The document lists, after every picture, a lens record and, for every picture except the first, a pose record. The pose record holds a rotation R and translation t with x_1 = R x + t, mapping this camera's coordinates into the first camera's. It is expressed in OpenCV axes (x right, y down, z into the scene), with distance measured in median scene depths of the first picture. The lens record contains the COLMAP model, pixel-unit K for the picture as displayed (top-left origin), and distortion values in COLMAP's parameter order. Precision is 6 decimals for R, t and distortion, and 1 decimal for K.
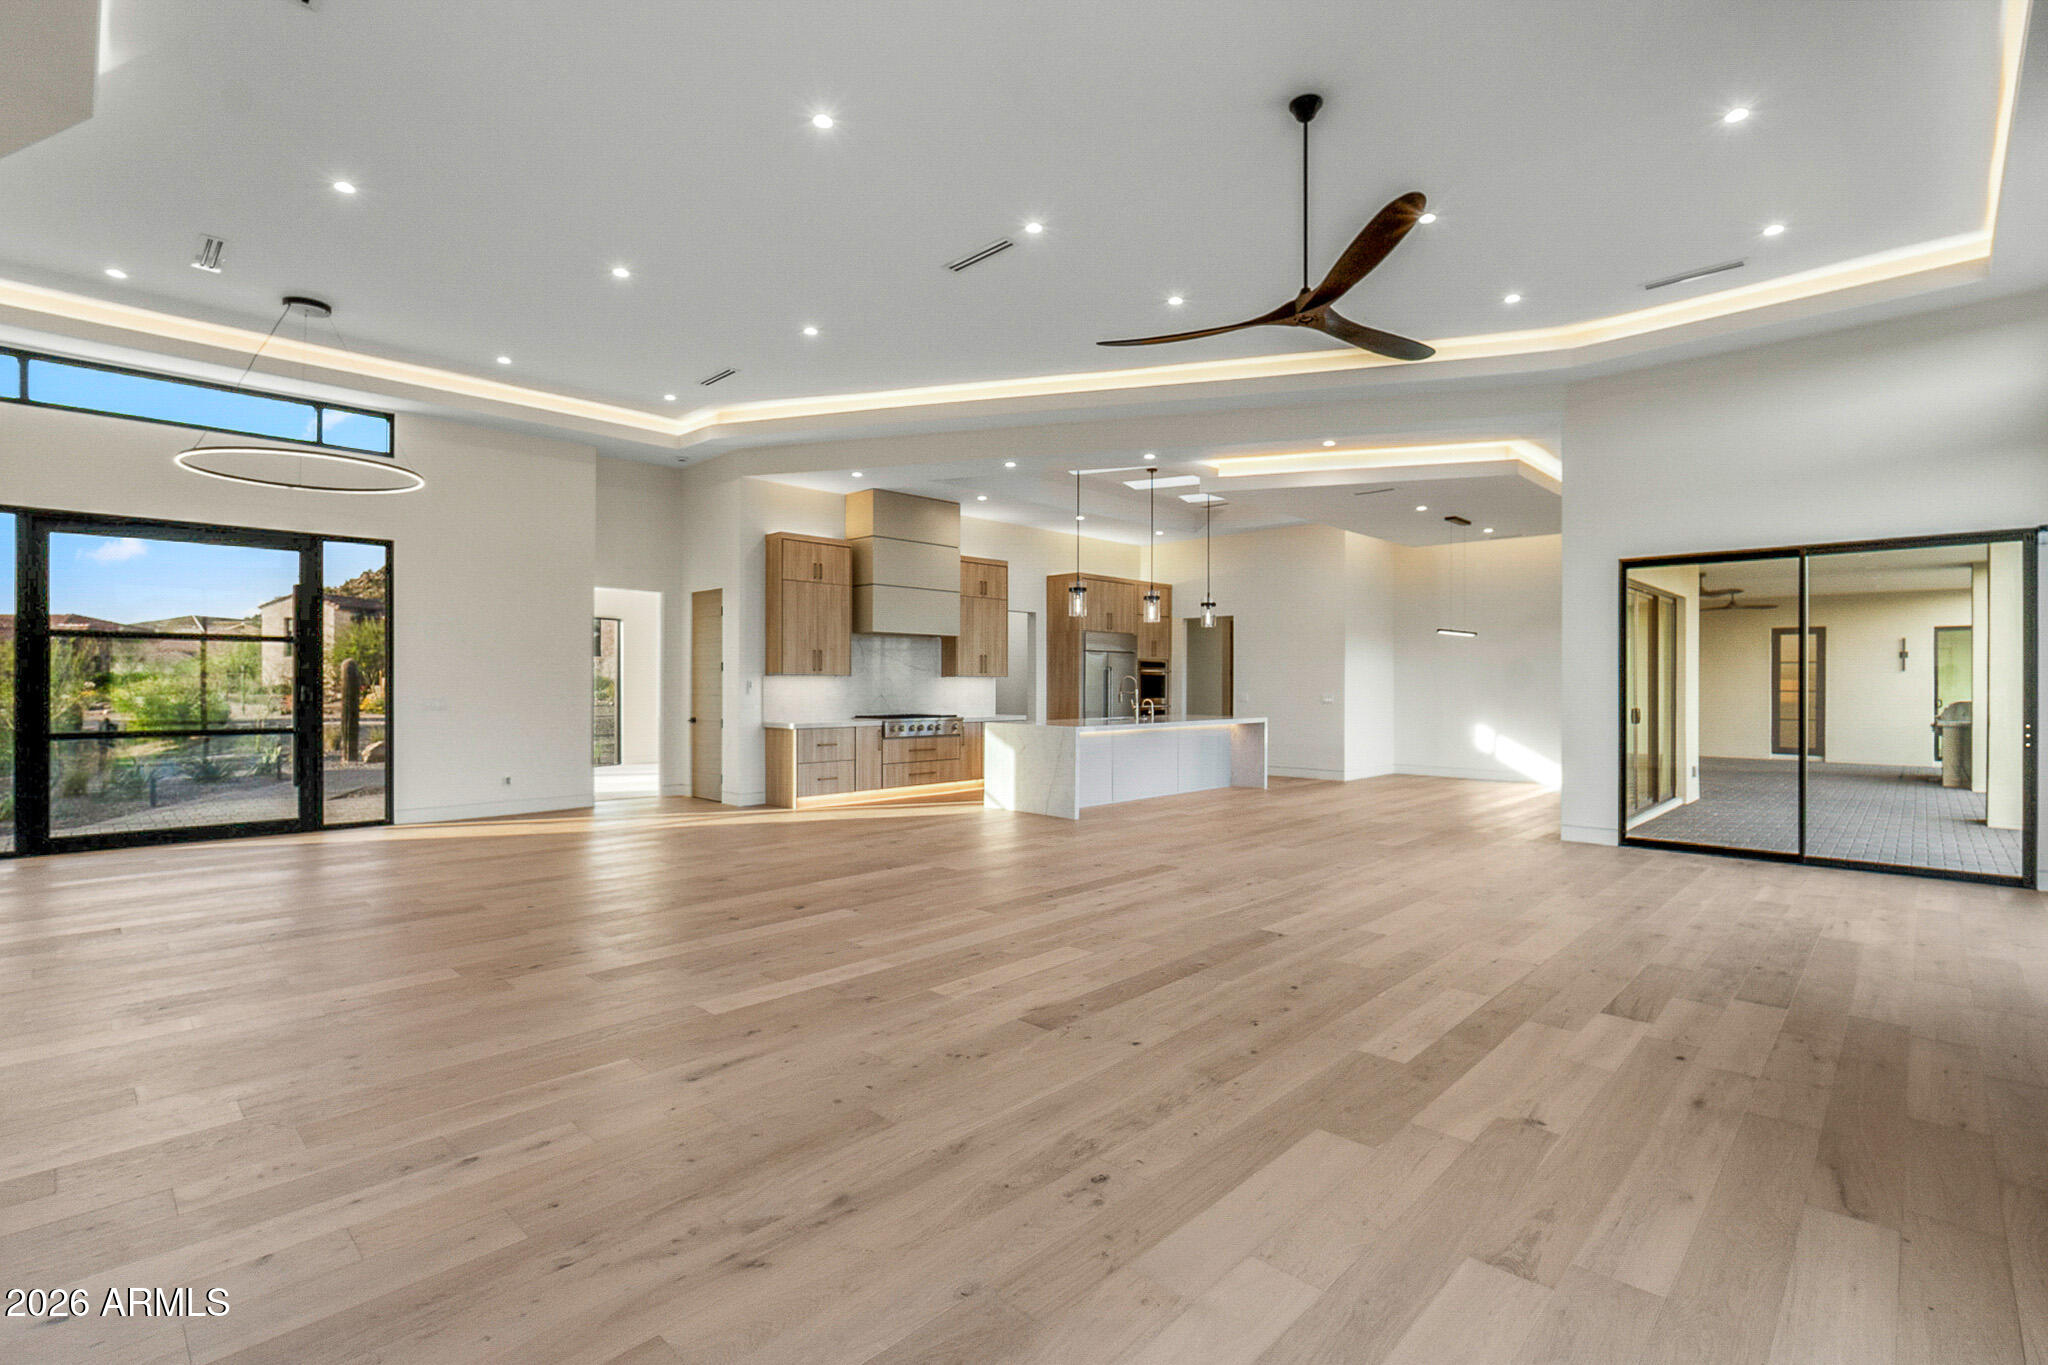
lens RADIAL K [[943.5, 0, 1024.8], [0, 943.5, 683.8], [0, 0, 1]] dist [-0.003314, -0.002159]
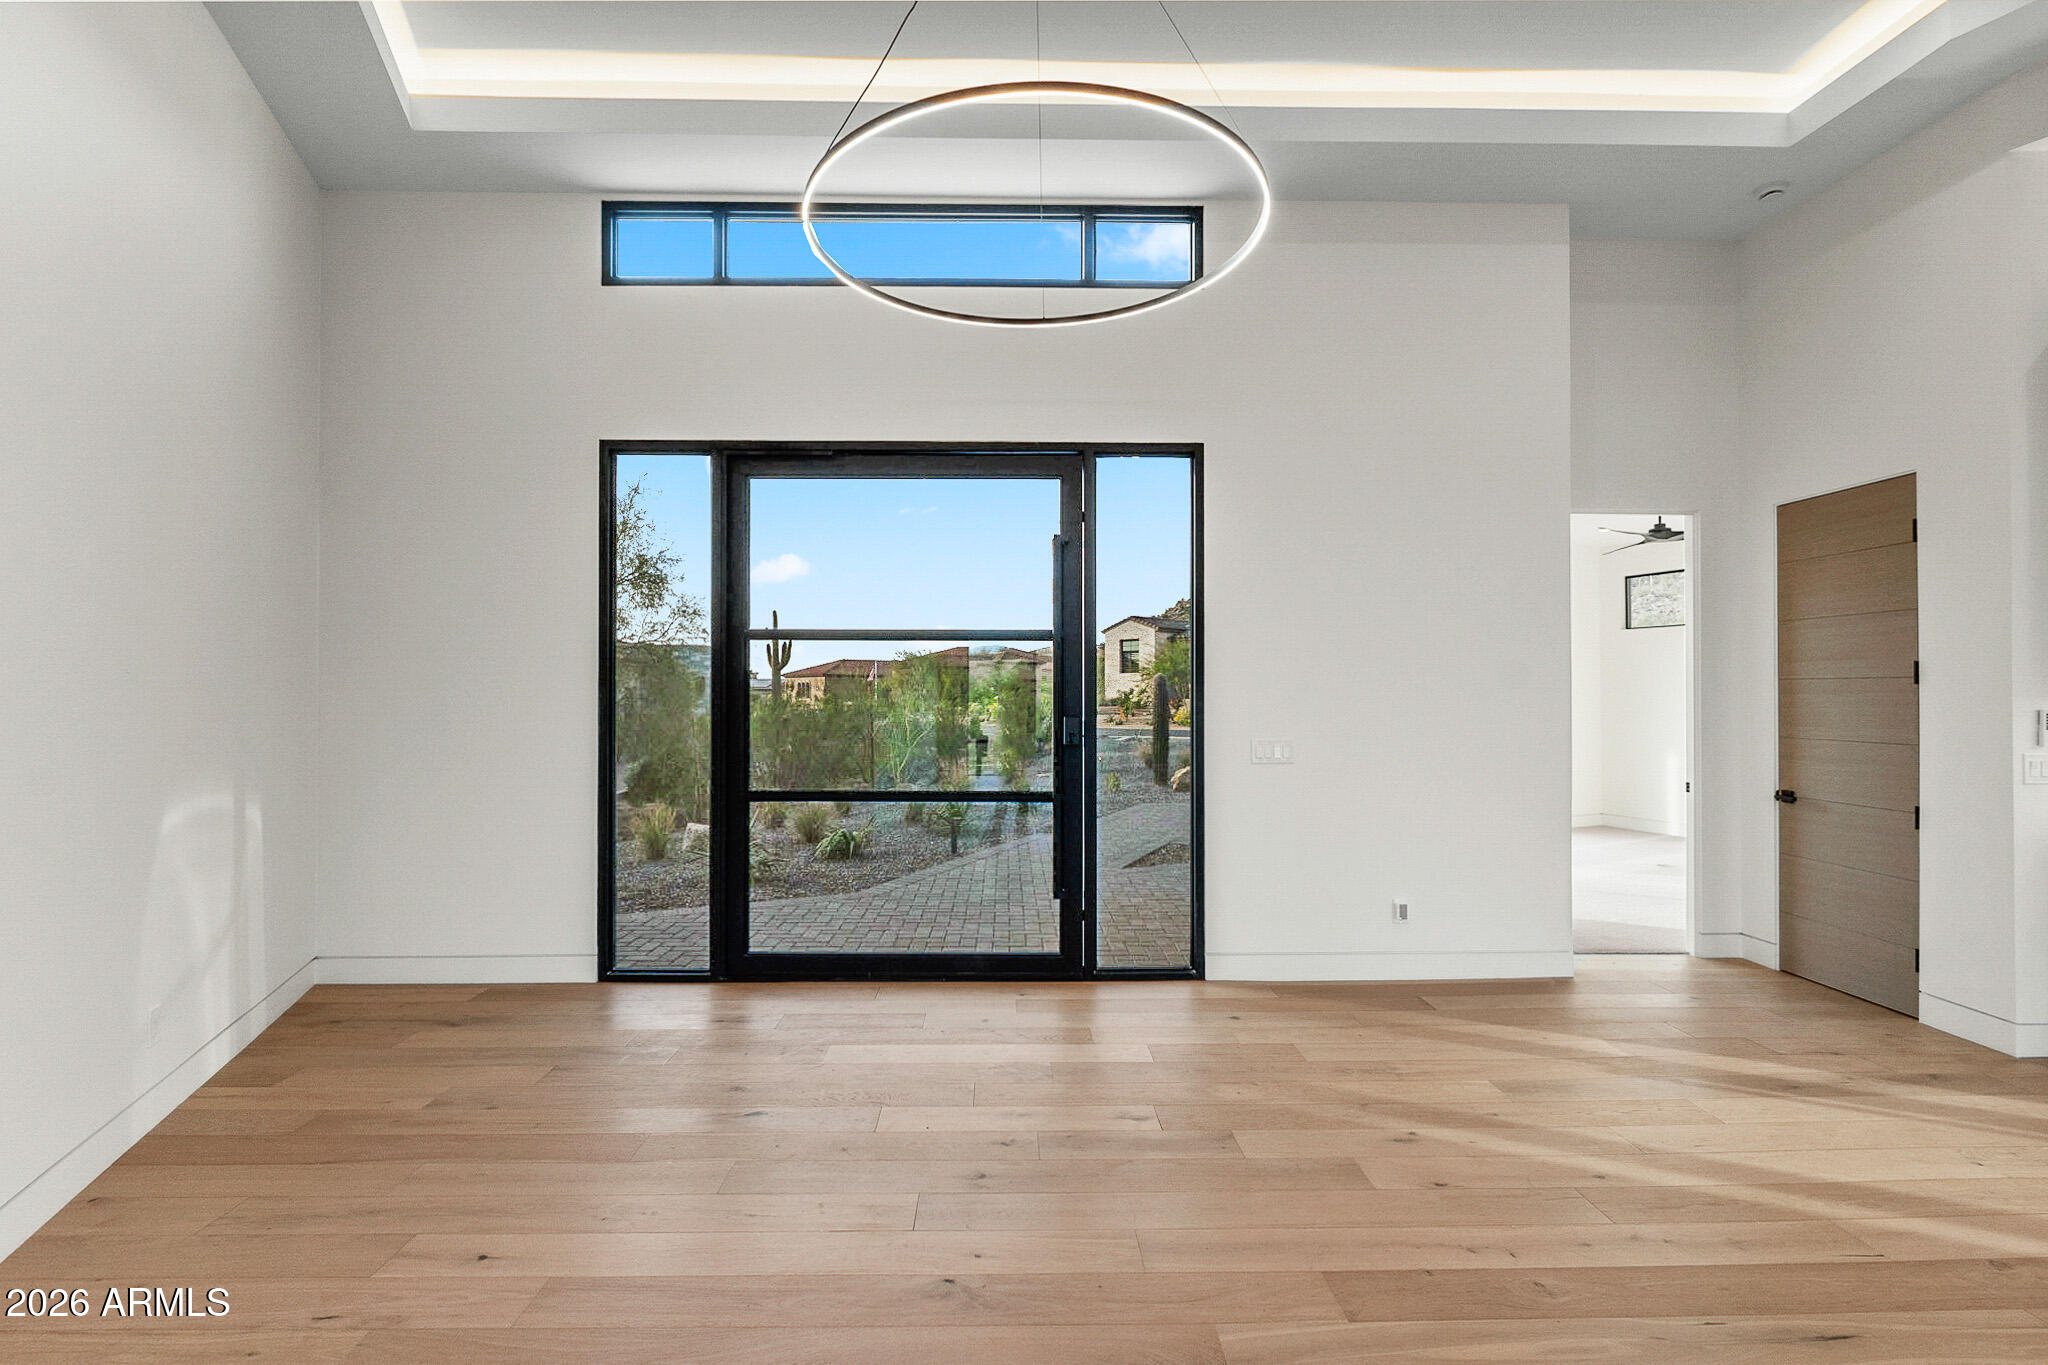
lens RADIAL K [[943.5, 0, 1019.7], [0, 943.5, 689.7], [0, 0, 1]] dist [-0.003314, -0.002159]
pose [[0.711977, -0.005624, -0.702181, -0.370030], [0.001299, 0.999977, -0.006693, -0.009768], [0.702202, 0.003853, 0.711967, 0.547331]]
